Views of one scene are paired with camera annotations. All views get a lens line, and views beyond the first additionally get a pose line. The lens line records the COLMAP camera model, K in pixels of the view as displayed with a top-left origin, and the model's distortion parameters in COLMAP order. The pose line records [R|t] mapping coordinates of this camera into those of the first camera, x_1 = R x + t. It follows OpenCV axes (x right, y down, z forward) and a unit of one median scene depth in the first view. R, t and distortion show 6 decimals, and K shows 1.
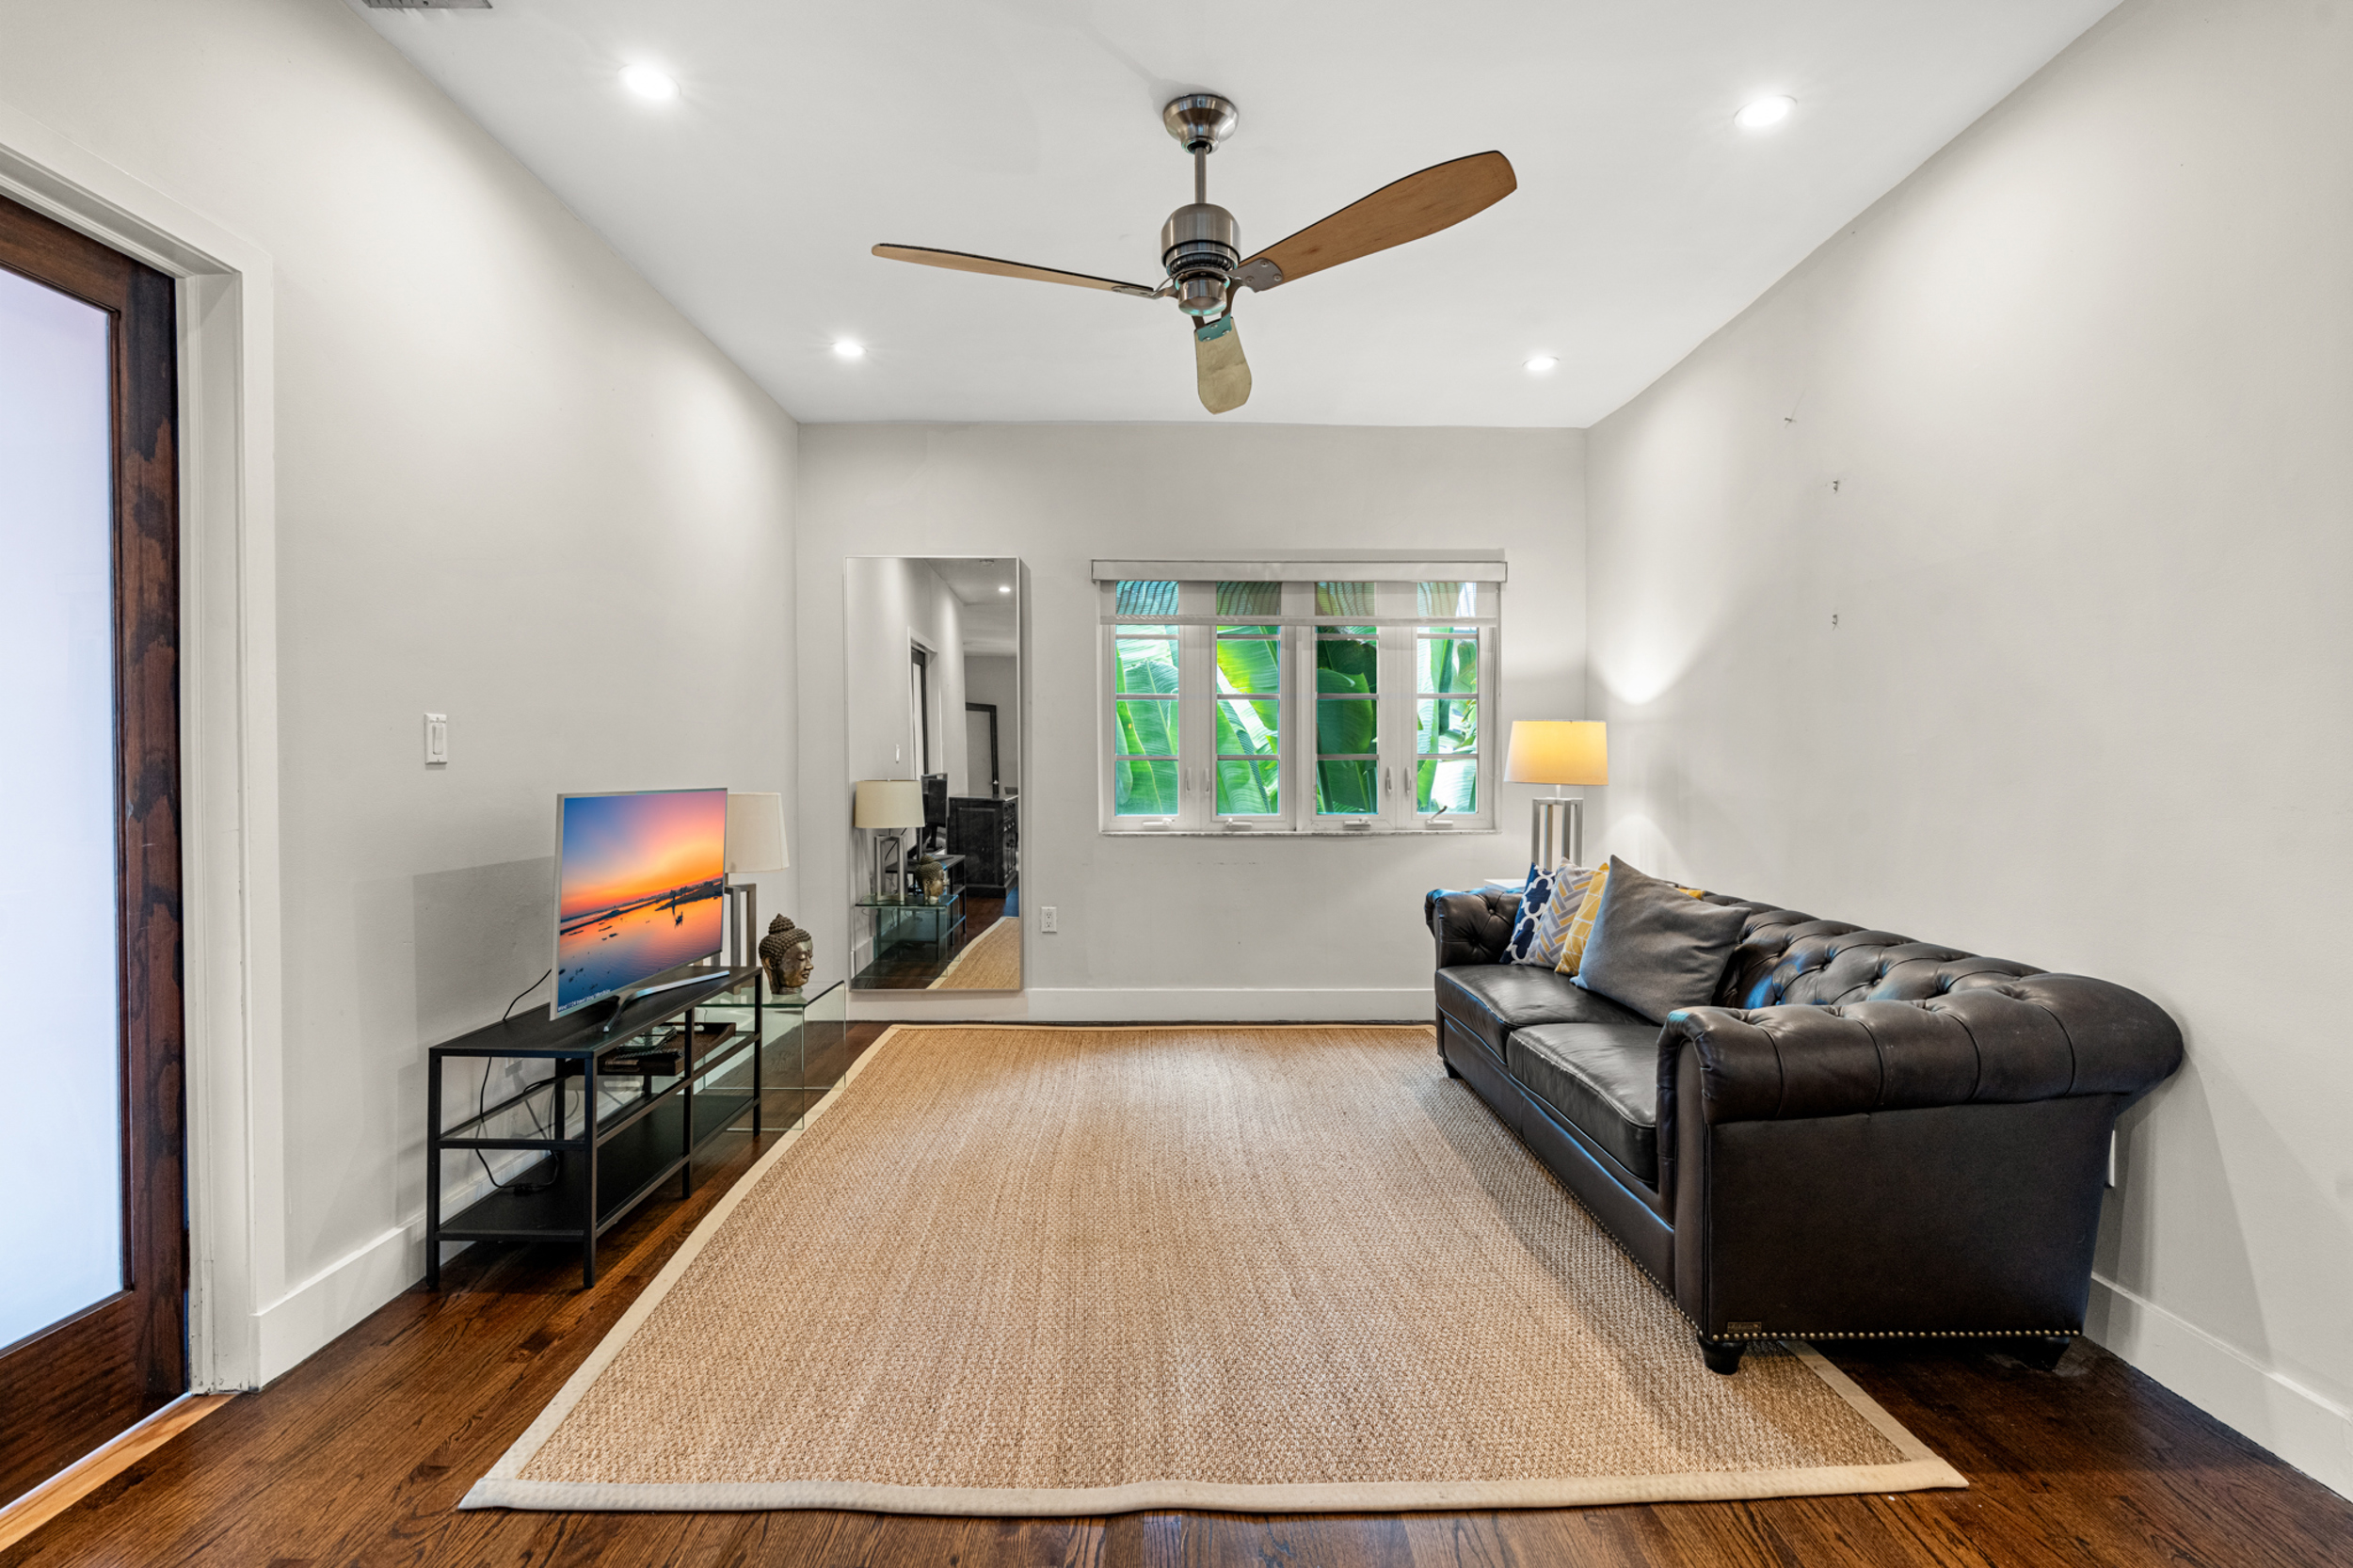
lens RADIAL K [[1086.7, 0, 1176.5], [0, 1086.7, 784.0], [0, 0, 1]] dist [-0.000053, 0.000270]
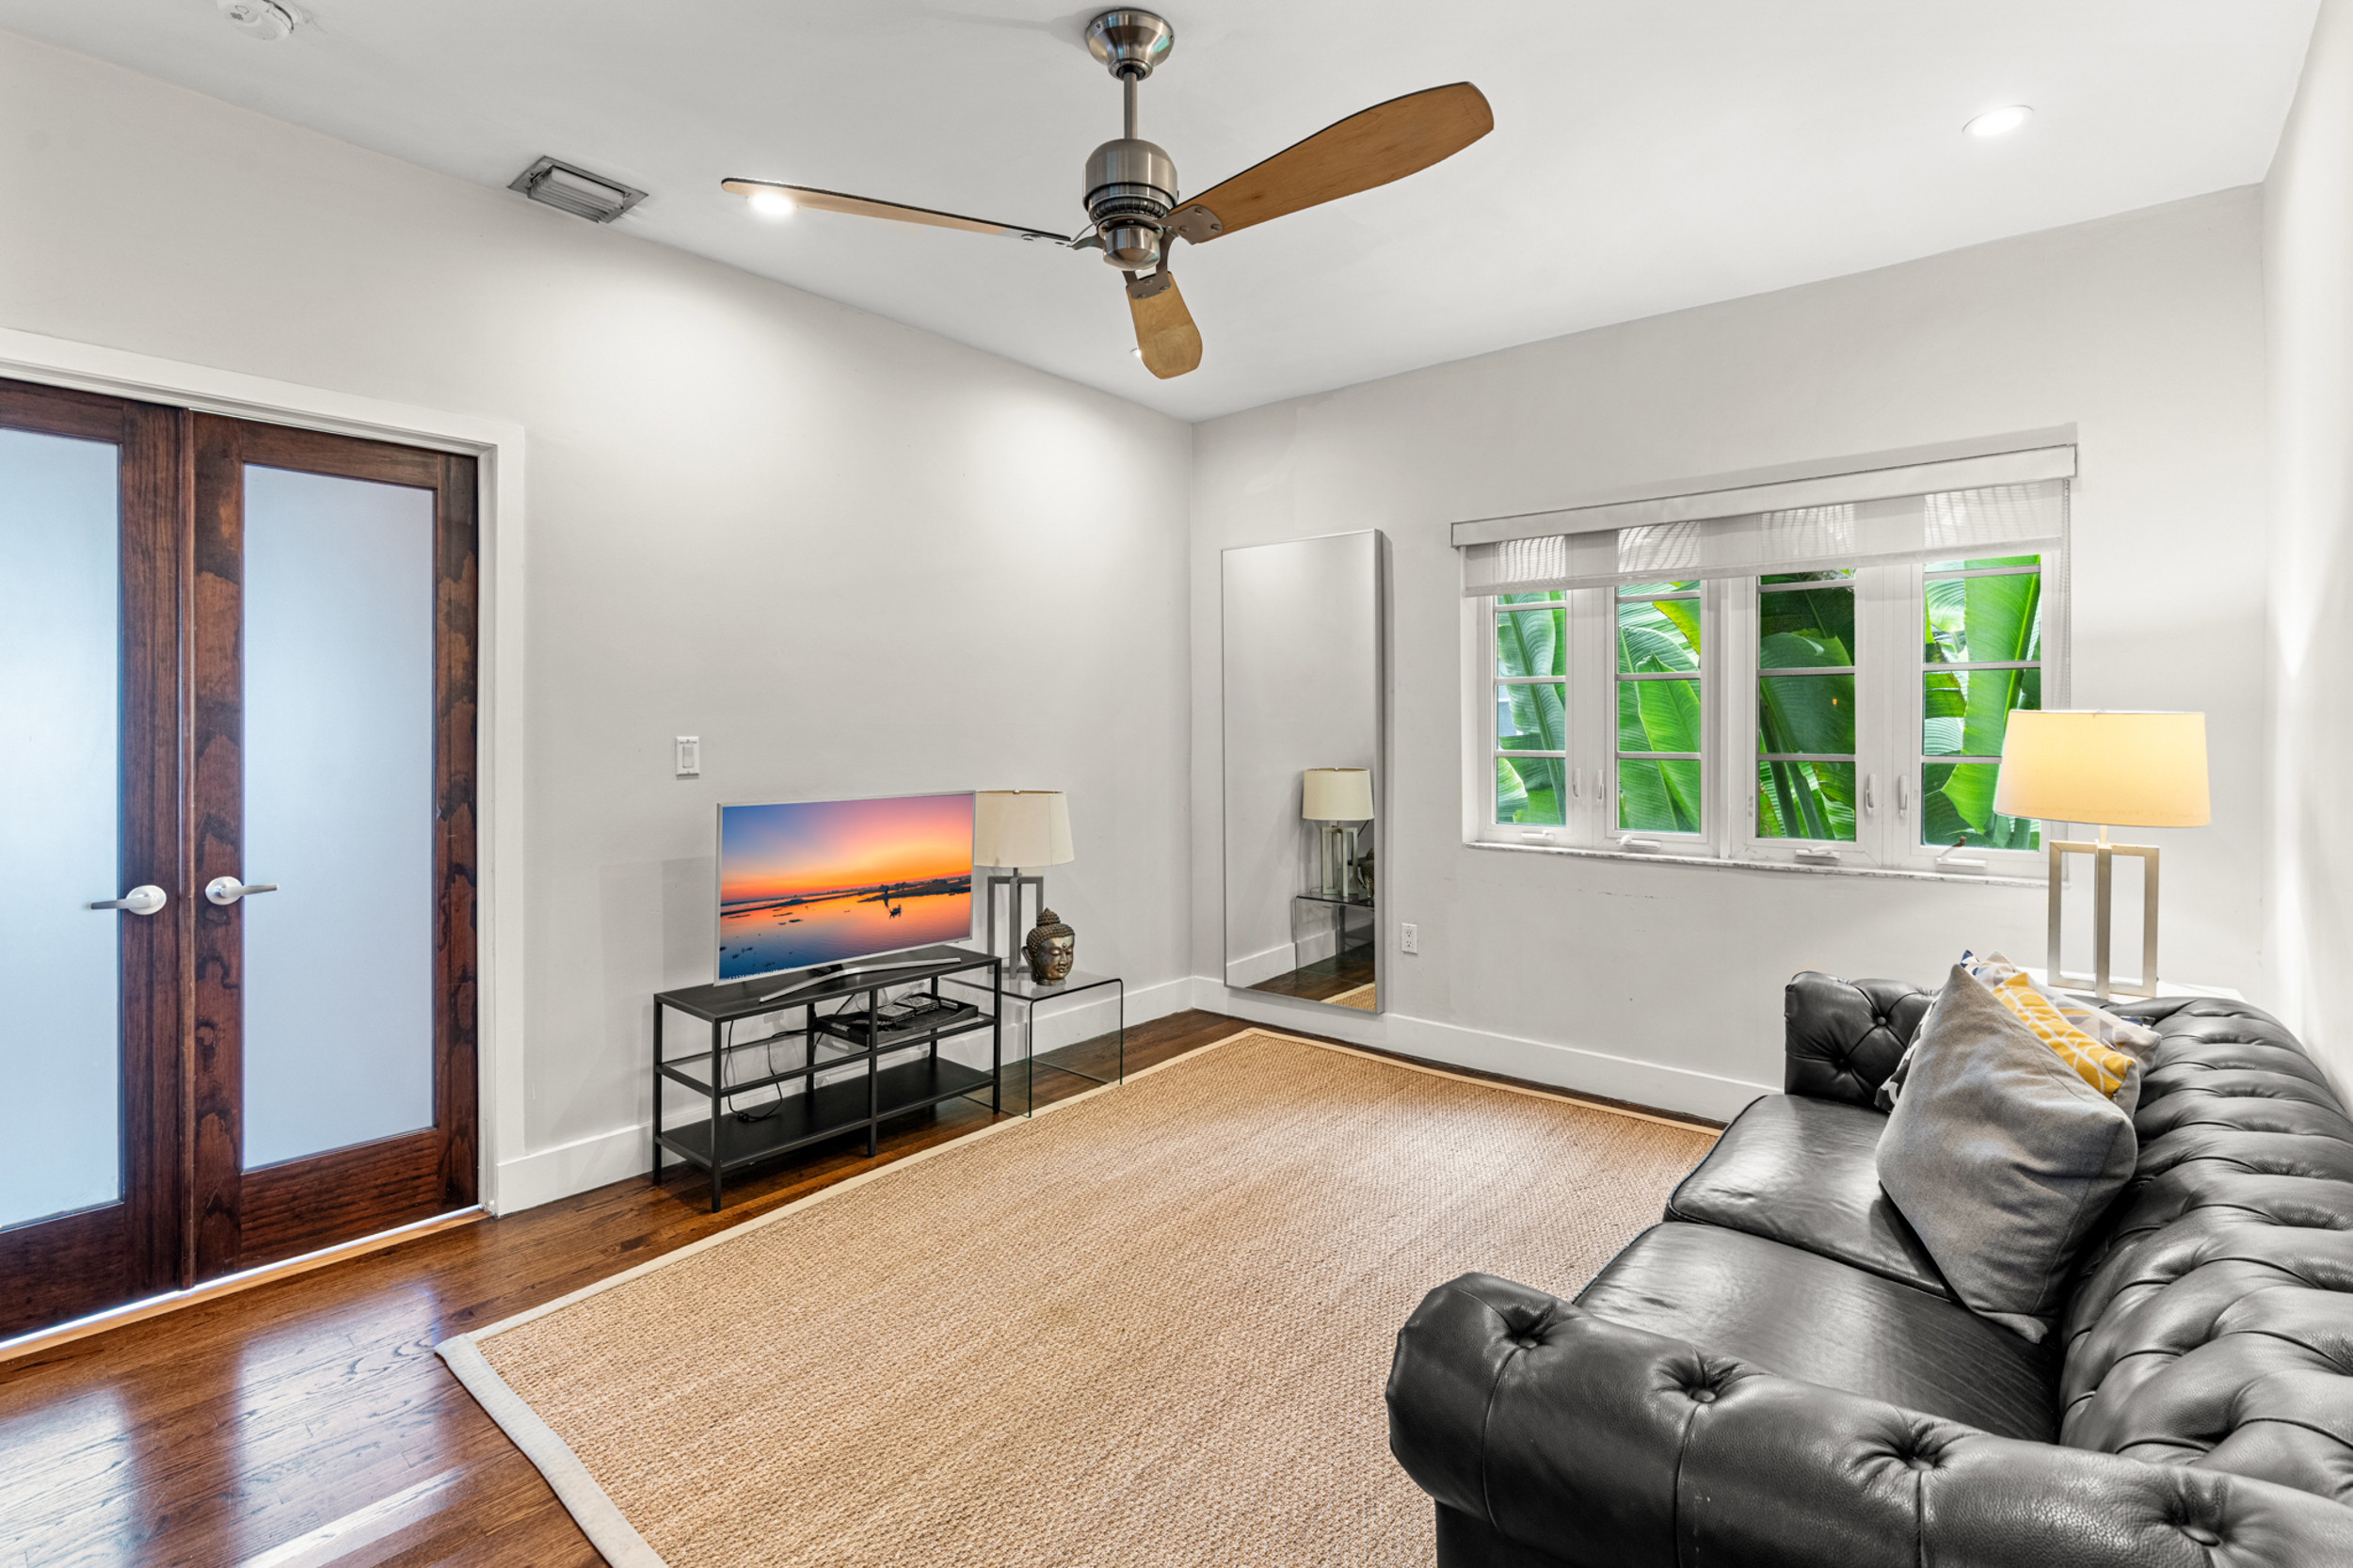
lens RADIAL K [[1109.2, 0, 1167.7], [0, 1109.2, 732.7], [0, 0, 1]] dist [-0.000935, -0.000162]
pose [[0.750536, 0.002154, -0.660826, 0.546193], [-0.008157, 0.999949, -0.006005, -0.057218], [0.660779, 0.009898, 0.750515, 0.330354]]
